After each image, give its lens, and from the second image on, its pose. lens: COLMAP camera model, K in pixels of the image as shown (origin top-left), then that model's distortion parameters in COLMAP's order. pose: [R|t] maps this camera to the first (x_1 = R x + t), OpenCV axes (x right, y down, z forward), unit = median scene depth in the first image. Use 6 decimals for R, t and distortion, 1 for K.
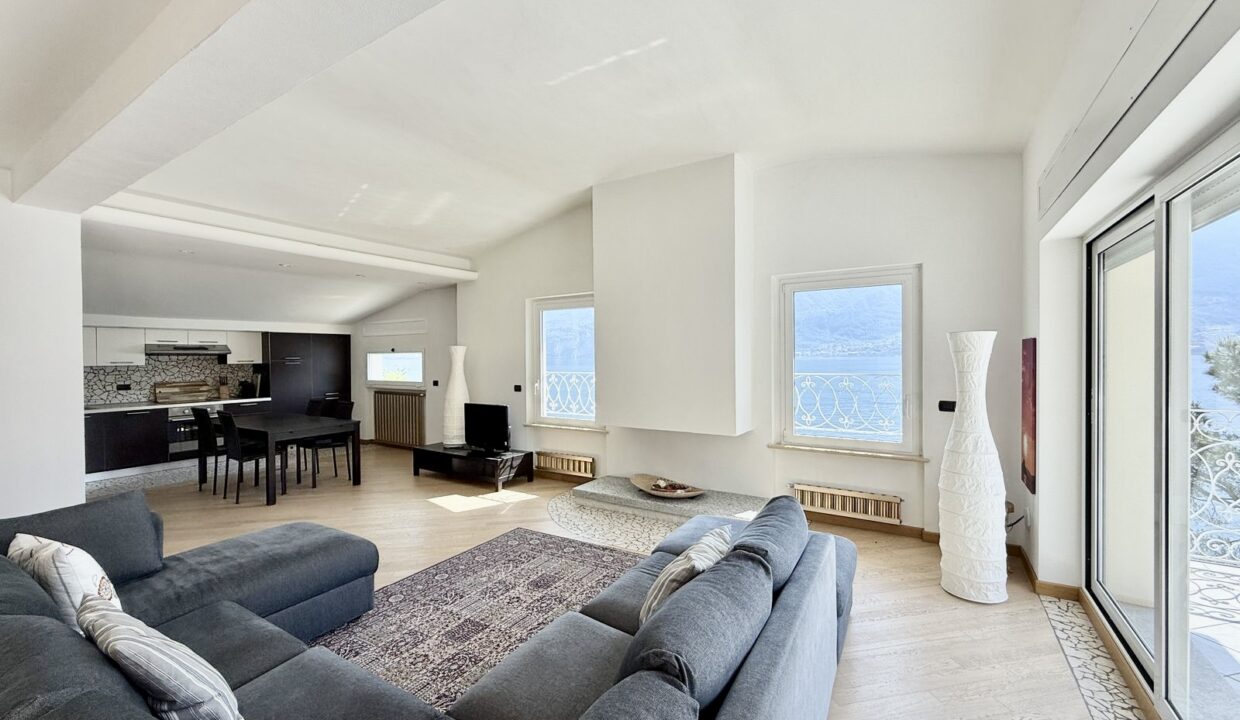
lens RADIAL K [[502.4, 0, 618.7], [0, 502.4, 361.6], [0, 0, 1]] dist [0.003271, -0.000261]
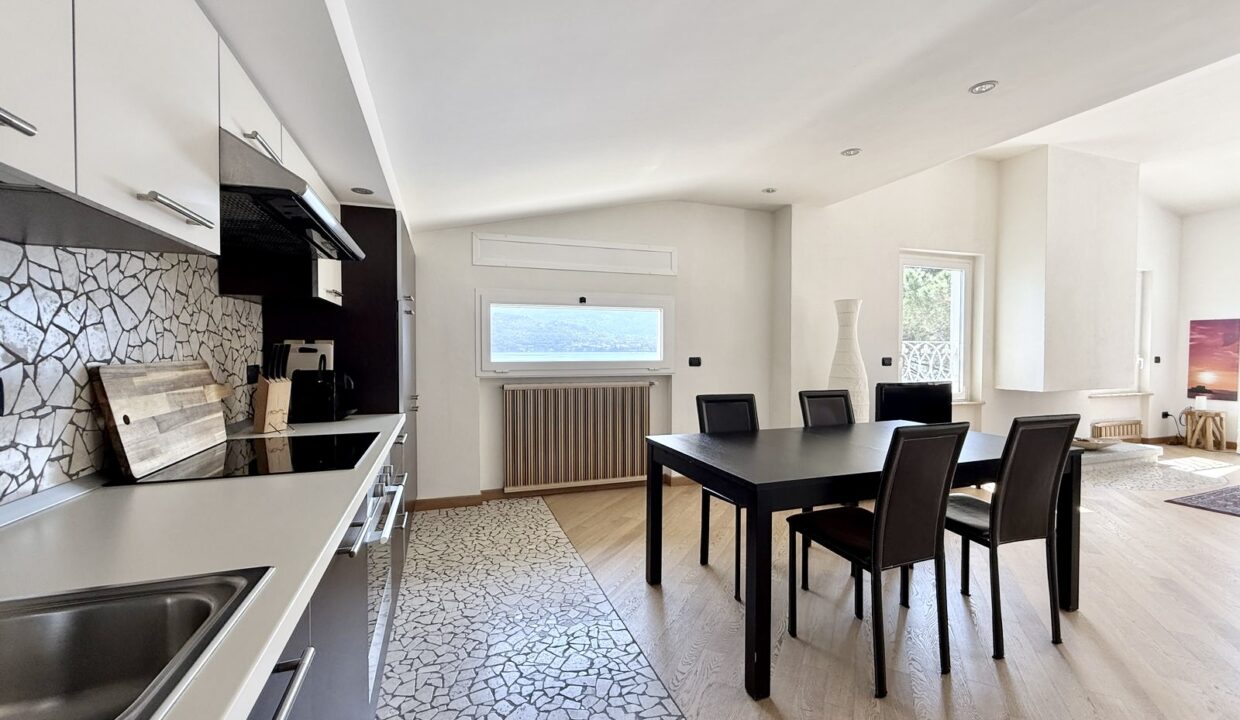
lens RADIAL K [[502.4, 0, 619.5], [0, 502.4, 358.1], [0, 0, 1]] dist [0.003271, -0.000261]
pose [[0.621902, -0.014075, 0.782968, -0.879449], [0.001612, 0.999859, 0.016693, 0.028435], [-0.783093, -0.009119, 0.621838, 0.703735]]
